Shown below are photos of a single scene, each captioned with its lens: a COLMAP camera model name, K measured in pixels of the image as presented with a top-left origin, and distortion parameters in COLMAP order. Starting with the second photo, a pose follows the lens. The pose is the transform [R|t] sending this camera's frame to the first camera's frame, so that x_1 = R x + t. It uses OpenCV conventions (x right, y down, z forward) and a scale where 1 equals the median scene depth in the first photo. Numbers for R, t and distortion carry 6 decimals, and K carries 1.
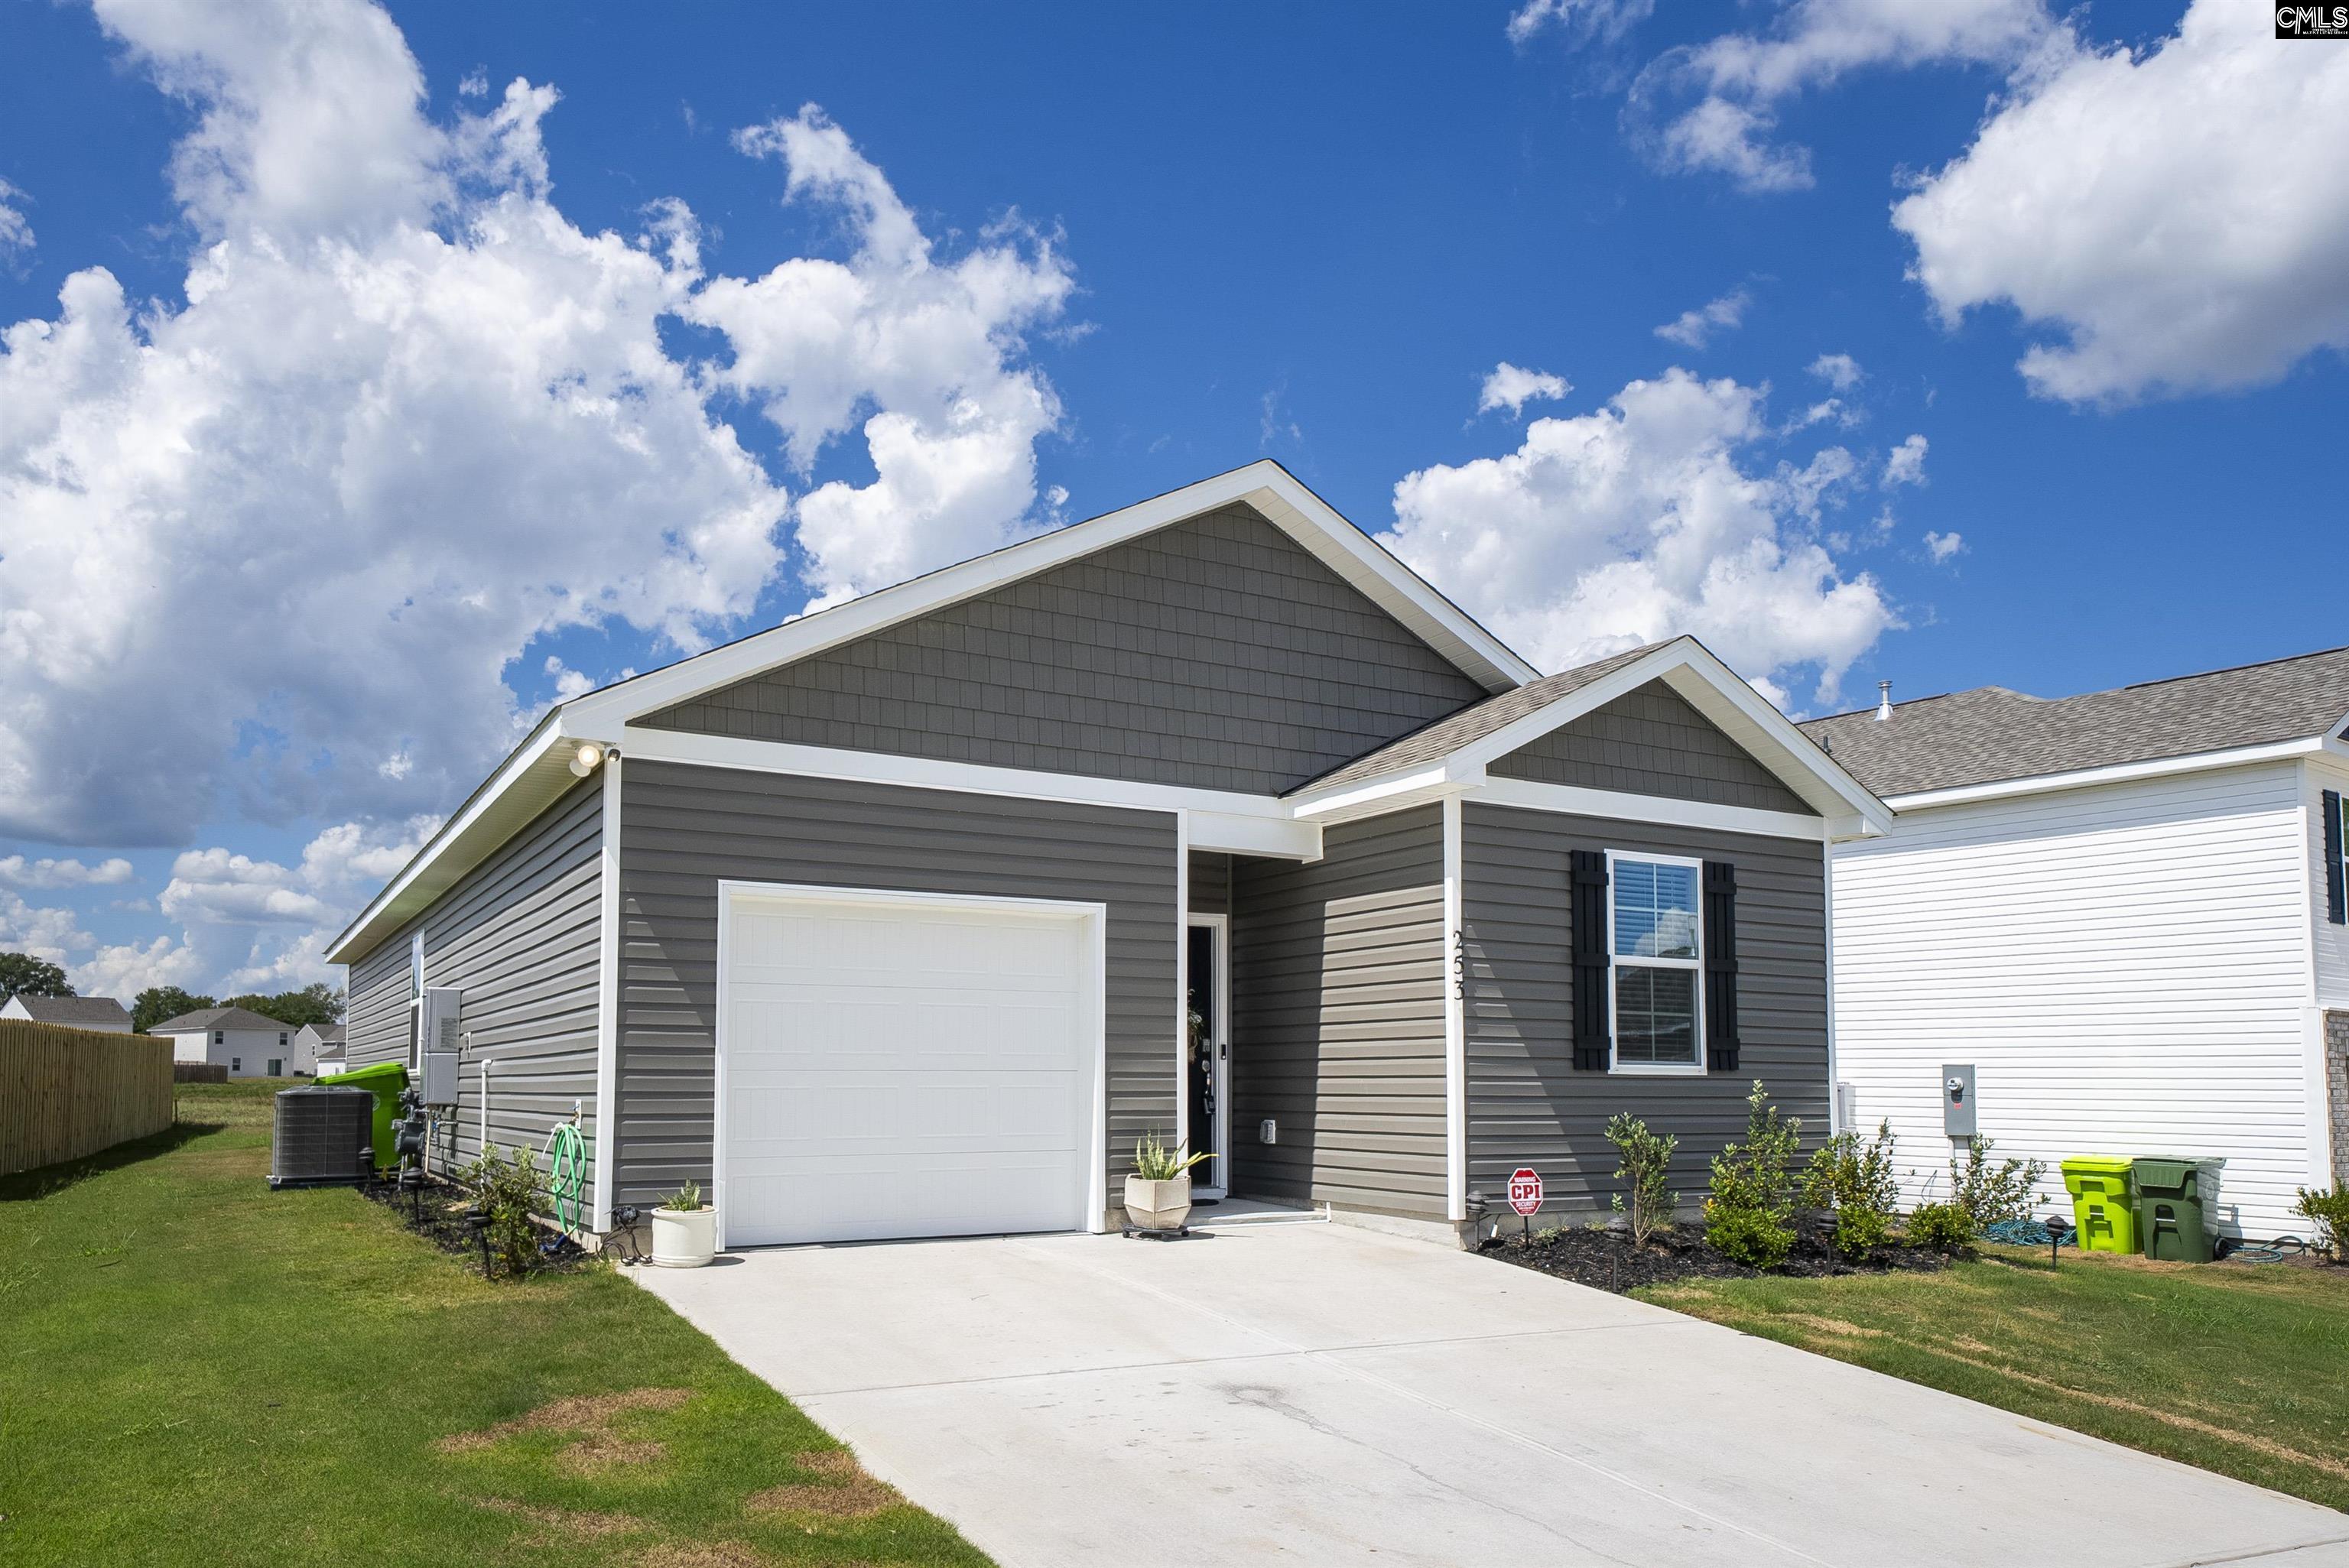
lens RADIAL K [[1682.0, 0, 1112.1], [0, 1682.0, 926.3], [0, 0, 1]] dist [0.040248, 0.001222]
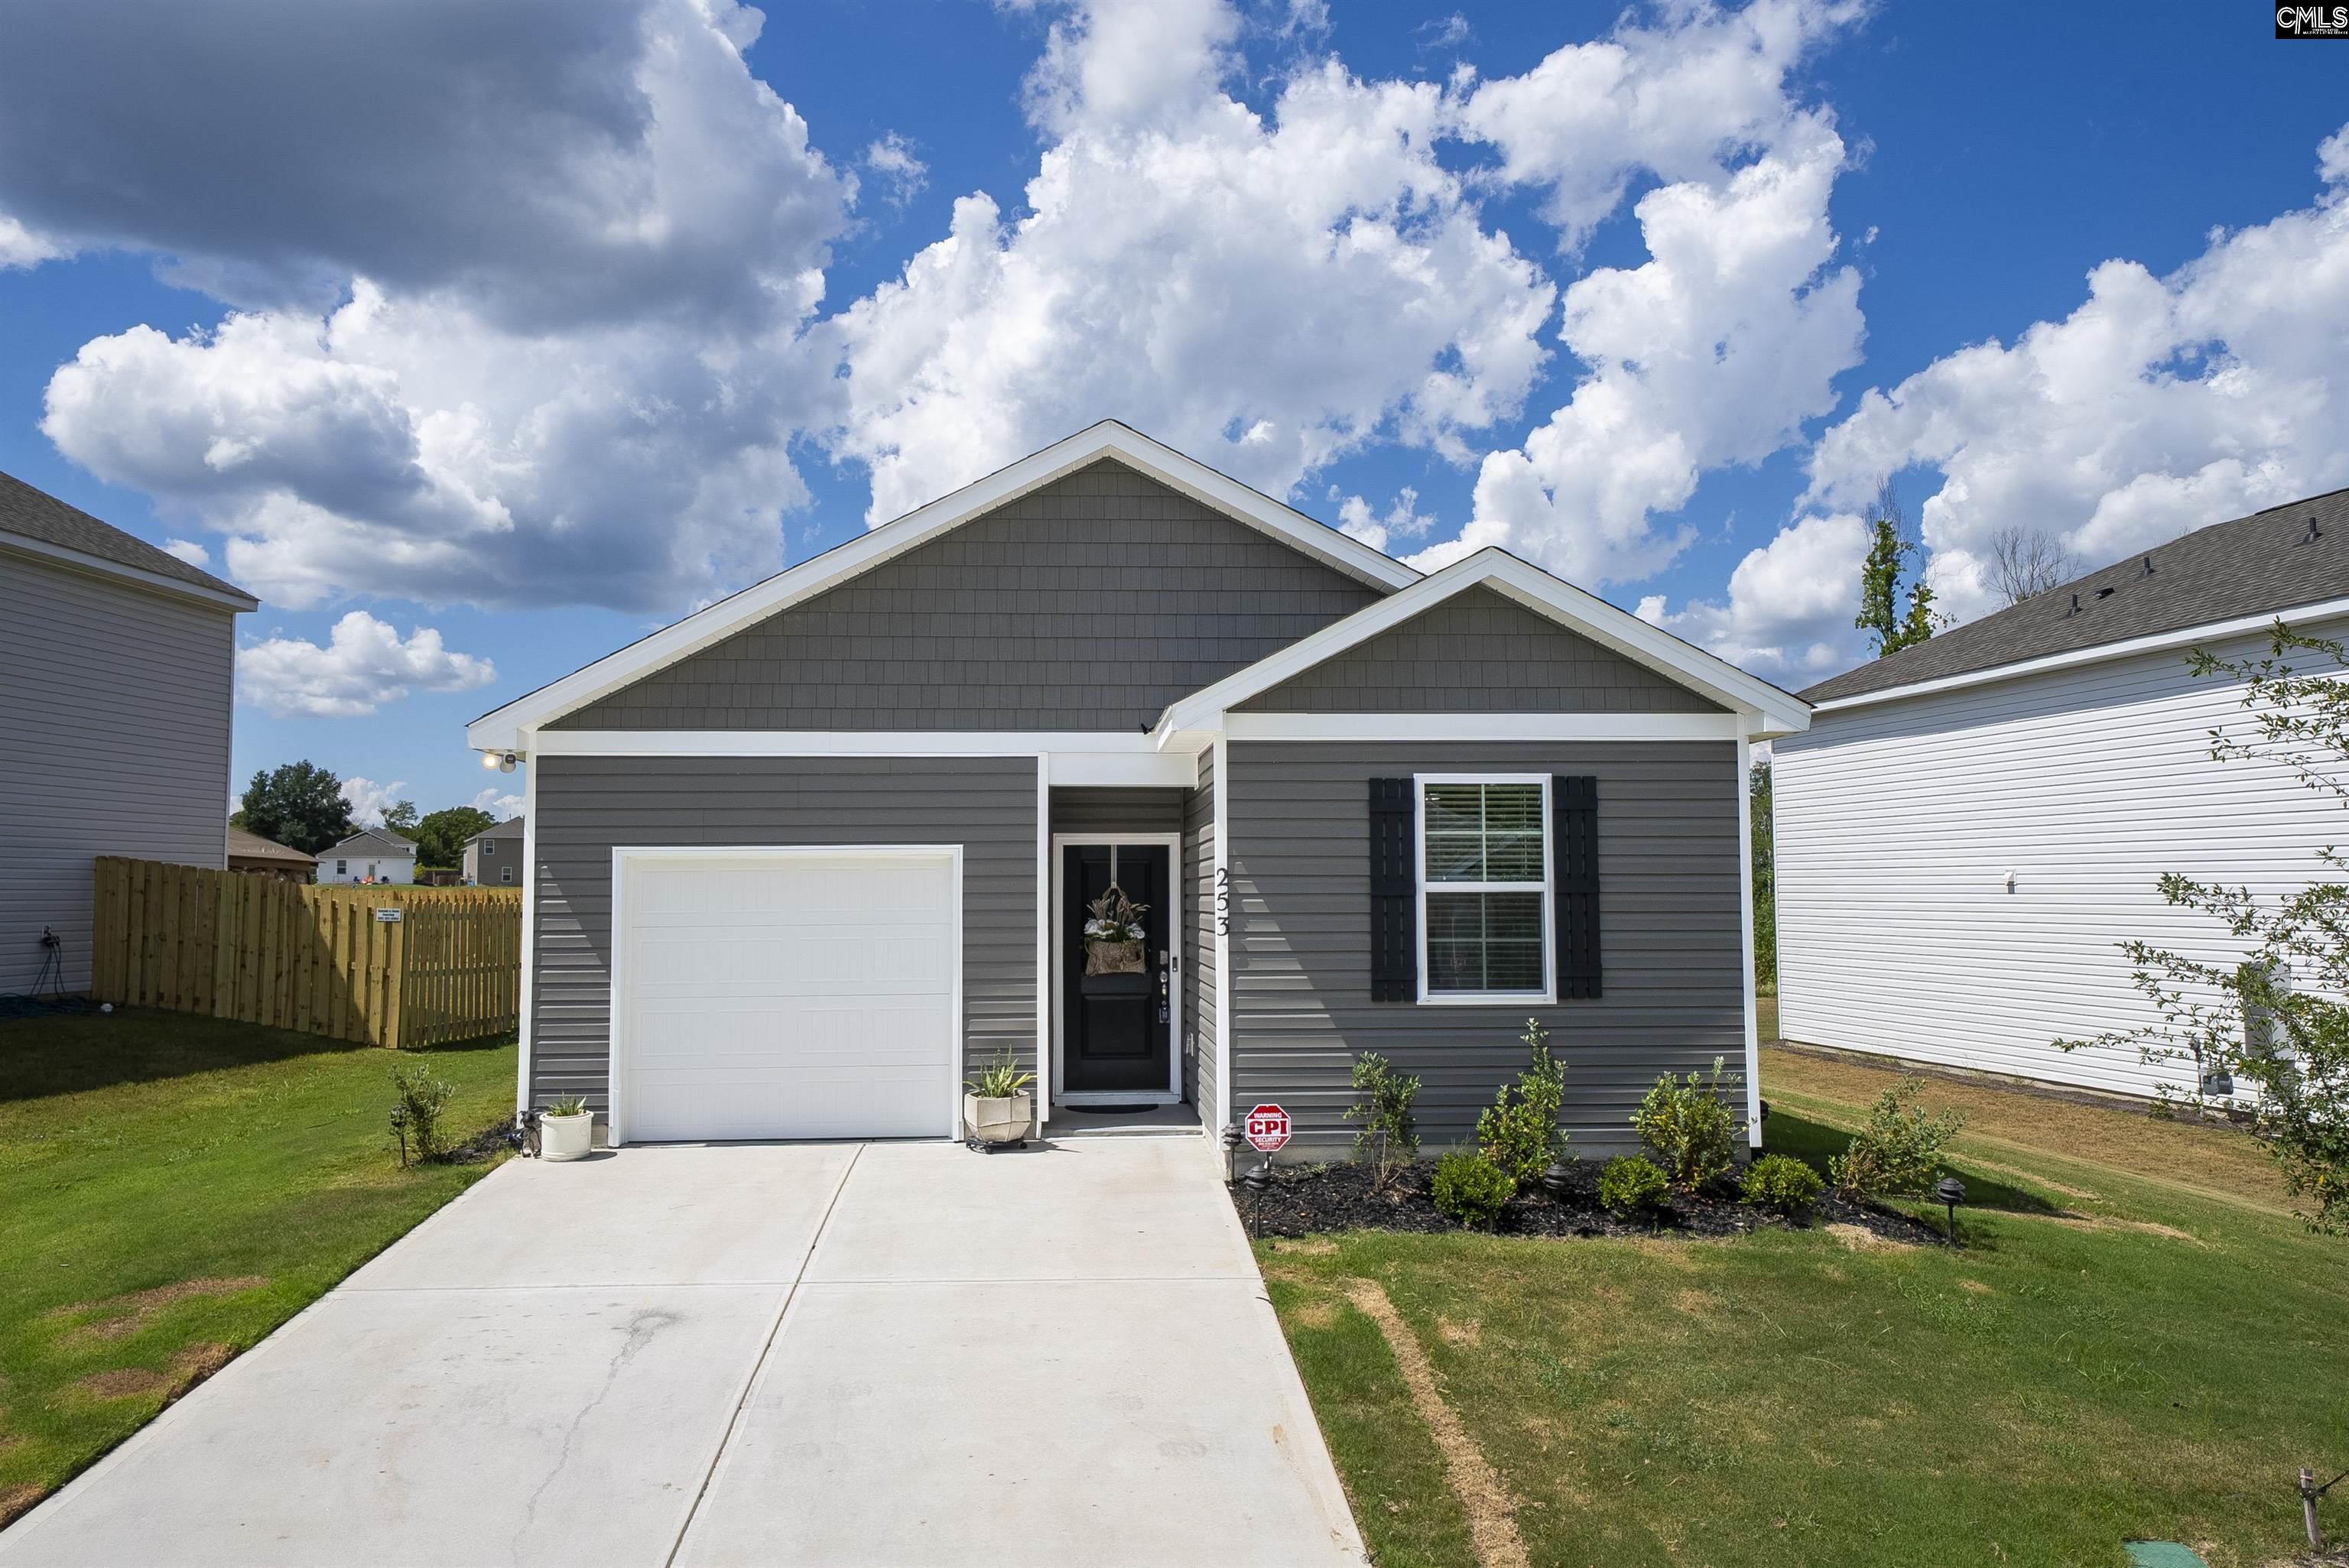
lens RADIAL K [[1682.0, 0, 1118.9], [0, 1682.0, 743.1], [0, 0, 1]] dist [0.040248, 0.001222]
pose [[0.892628, -0.048874, -0.448136, 0.583113], [0.052440, 0.998614, -0.004457, -0.069036], [0.447733, -0.019522, 0.893954, 0.046378]]
